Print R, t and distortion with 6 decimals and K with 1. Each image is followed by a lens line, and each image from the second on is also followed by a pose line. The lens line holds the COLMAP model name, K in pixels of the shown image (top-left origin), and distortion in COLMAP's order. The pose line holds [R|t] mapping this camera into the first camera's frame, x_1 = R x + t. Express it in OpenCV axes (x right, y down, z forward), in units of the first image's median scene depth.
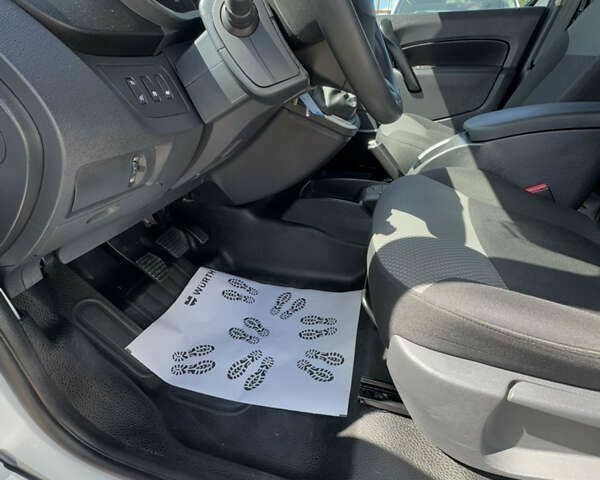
lens RADIAL K [[318.8, 0, 301.3], [0, 318.8, 237.3], [0, 0, 1]] dist [-0.001628, -0.000274]
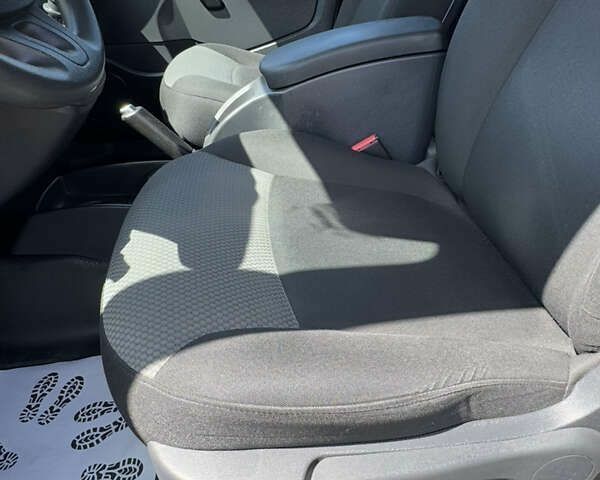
lens RADIAL K [[482.6, 0, 301.5], [0, 482.6, 222.8], [0, 0, 1]] dist [-0.005535, -0.003417]
pose [[0.929098, -0.213647, 0.301880, 0.230640], [0.209812, 0.976683, 0.045477, -0.056142], [-0.304557, 0.021085, 0.952261, 0.001499]]
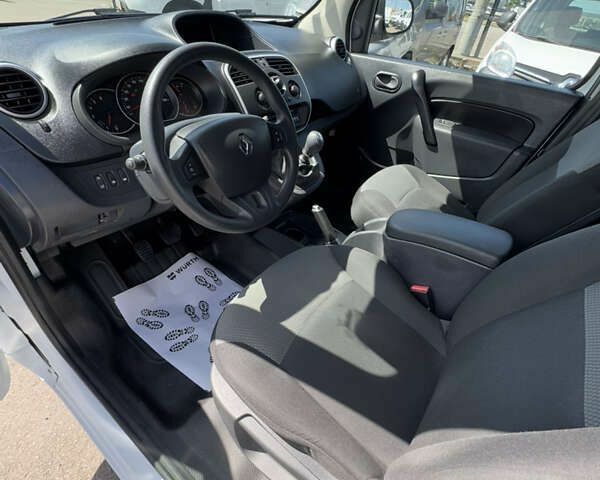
lens RADIAL K [[318.8, 0, 301.3], [0, 318.8, 237.3], [0, 0, 1]] dist [-0.001628, -0.000274]
pose [[0.927394, 0.298548, -0.225412, 0.535579], [-0.269899, 0.951223, 0.149430, -0.390379], [0.259029, -0.077742, 0.962736, -0.233925]]
